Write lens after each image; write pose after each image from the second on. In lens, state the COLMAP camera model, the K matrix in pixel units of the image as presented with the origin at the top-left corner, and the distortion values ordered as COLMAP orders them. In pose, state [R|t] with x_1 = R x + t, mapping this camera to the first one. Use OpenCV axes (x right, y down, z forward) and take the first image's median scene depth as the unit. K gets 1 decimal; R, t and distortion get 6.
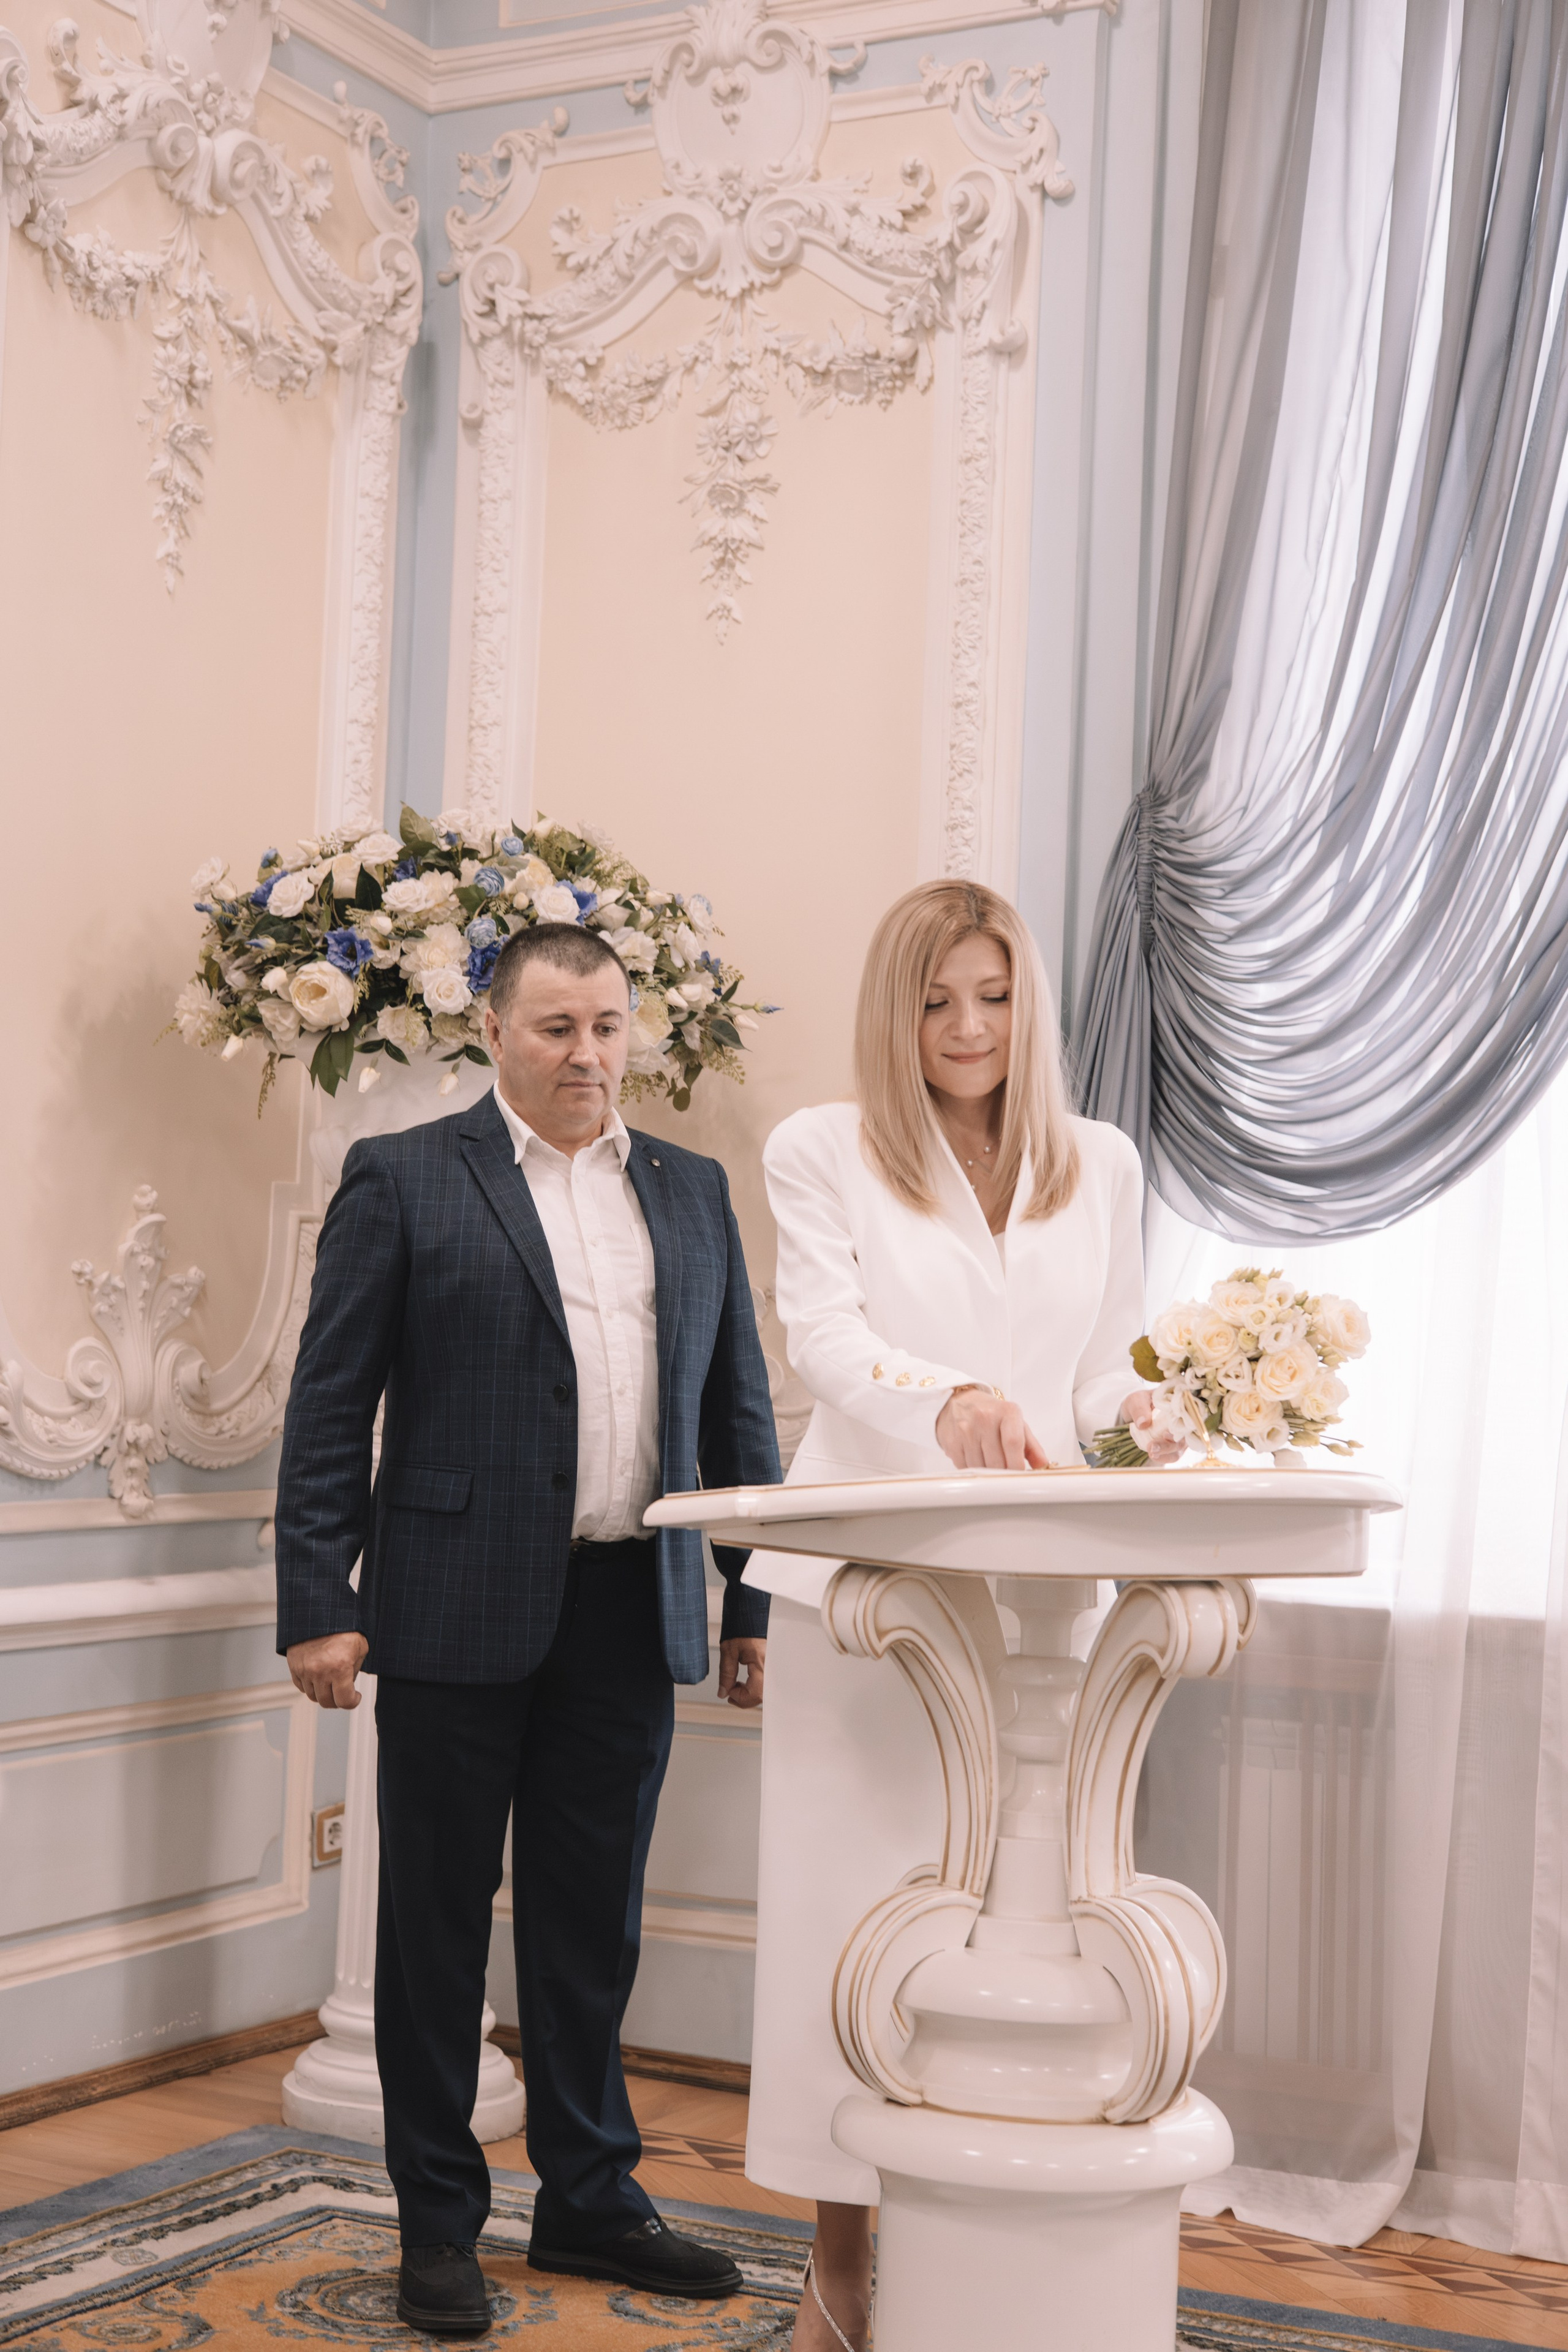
lens RADIAL K [[3337.6, 0, 841.4], [0, 3337.6, 1166.5], [0, 0, 1]] dist [0.049185, -0.218451]
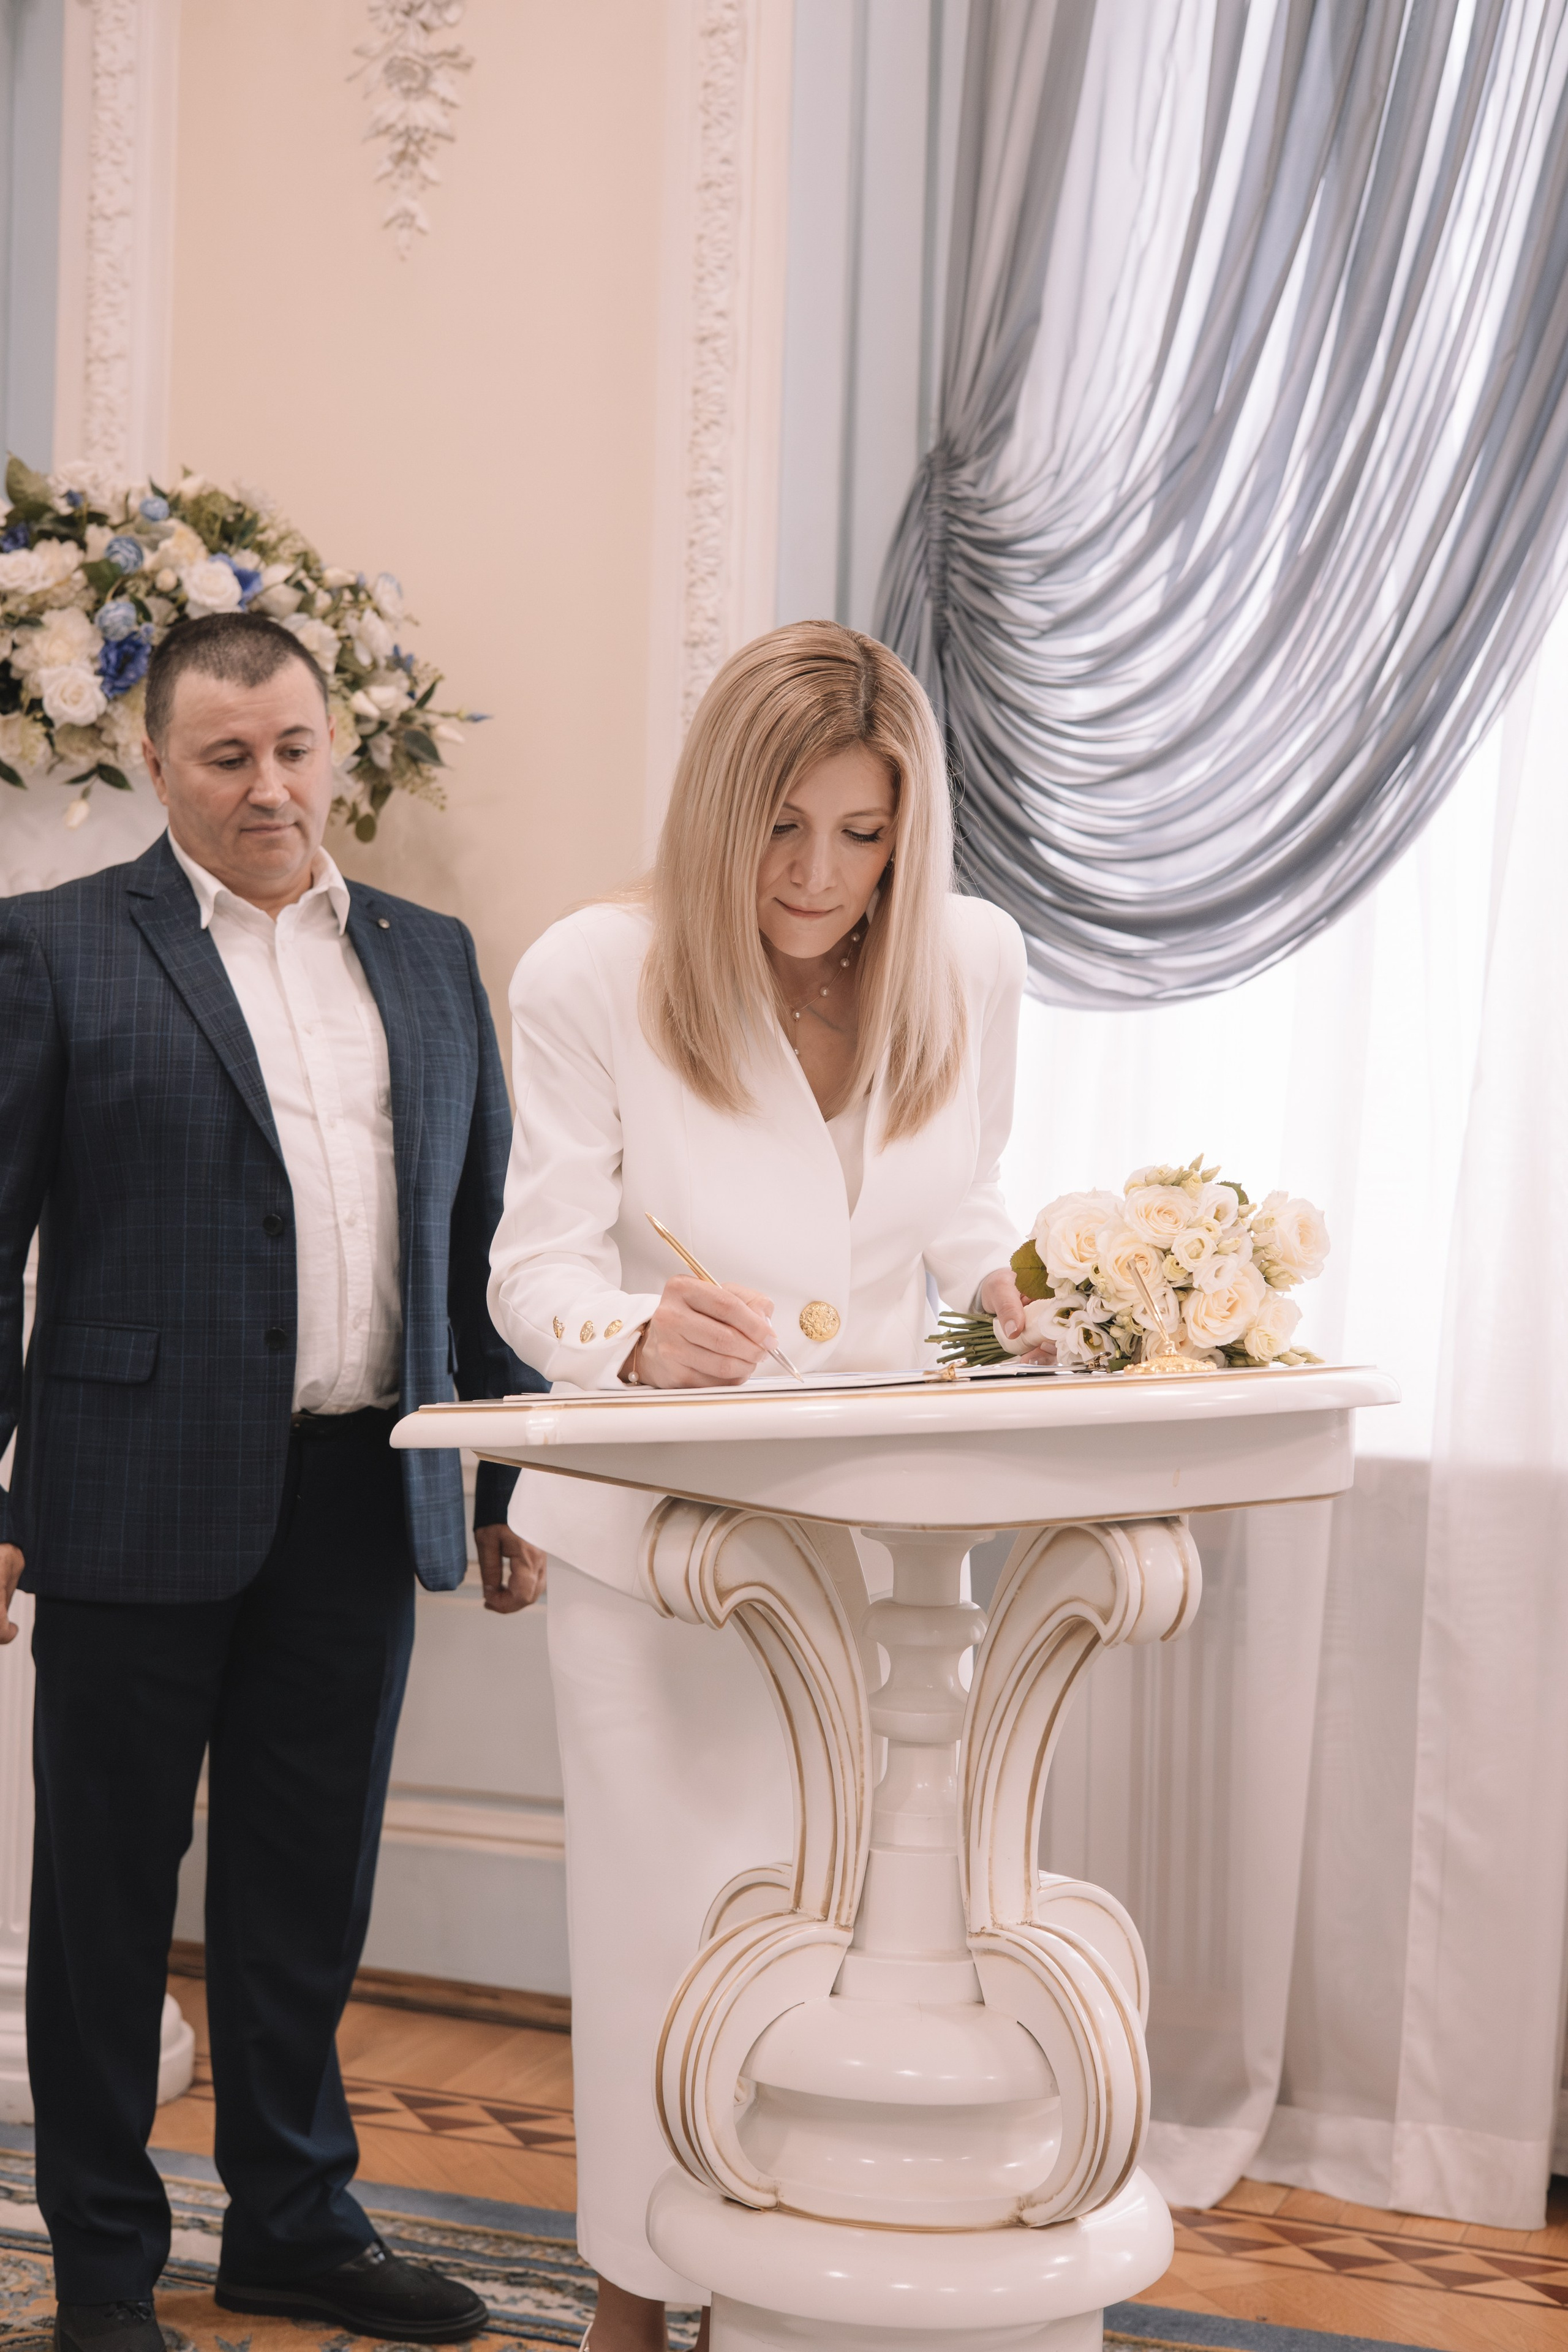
lens RADIAL K [[3417.0, 0, 836.0], [0, 3417.0, 1144.8], [0, 0, 1]] dist [0.055259, -0.255916]
pose [[0.993611, -0.010182, 0.112400, -0.030281], [0.000590, 0.996377, 0.085045, -0.014933], [-0.112859, -0.084435, 0.990017, 0.166110]]
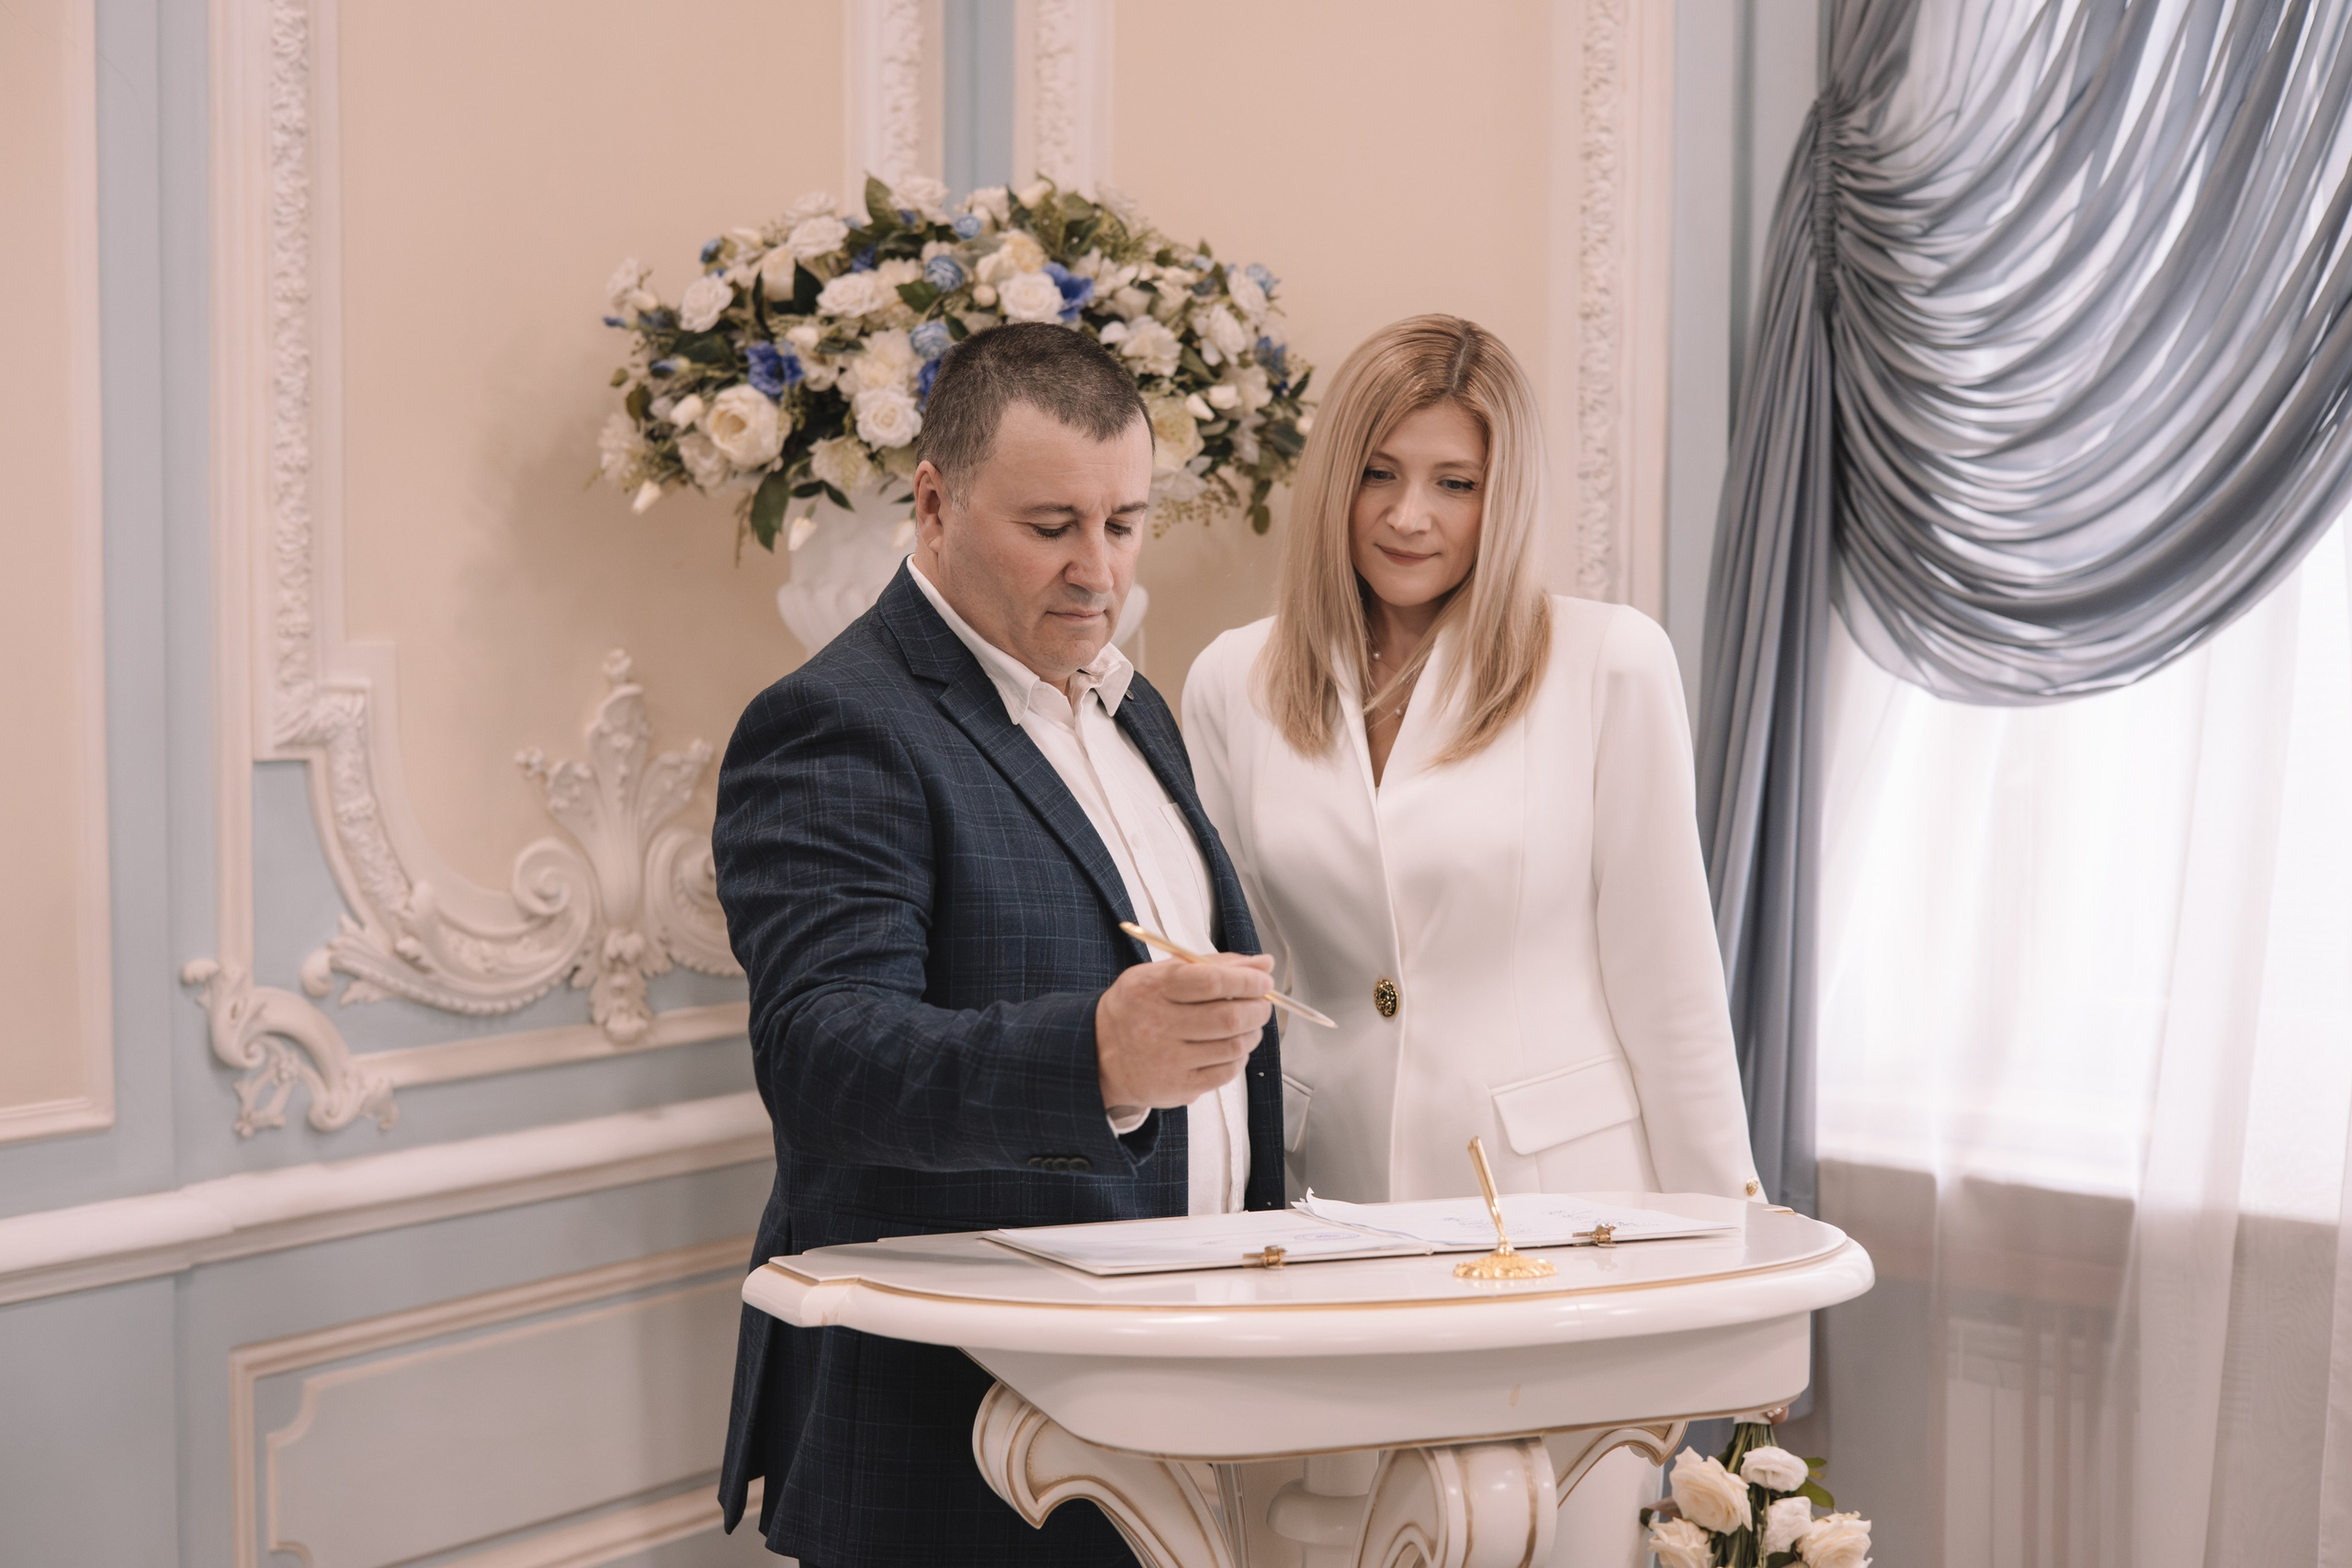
lens RADIAL K [[3236.1, 0, 1244.3], [0, 3236.1, 779.3], [0, 0, 1]] dist [0.025150, -0.093923]
pose [[0.974961, -0.015240, -0.221854, 0.127517], [0.040166, 0.993309, 0.108277, -0.045256], [0.218719, -0.114477, 0.969049, 0.255203]]
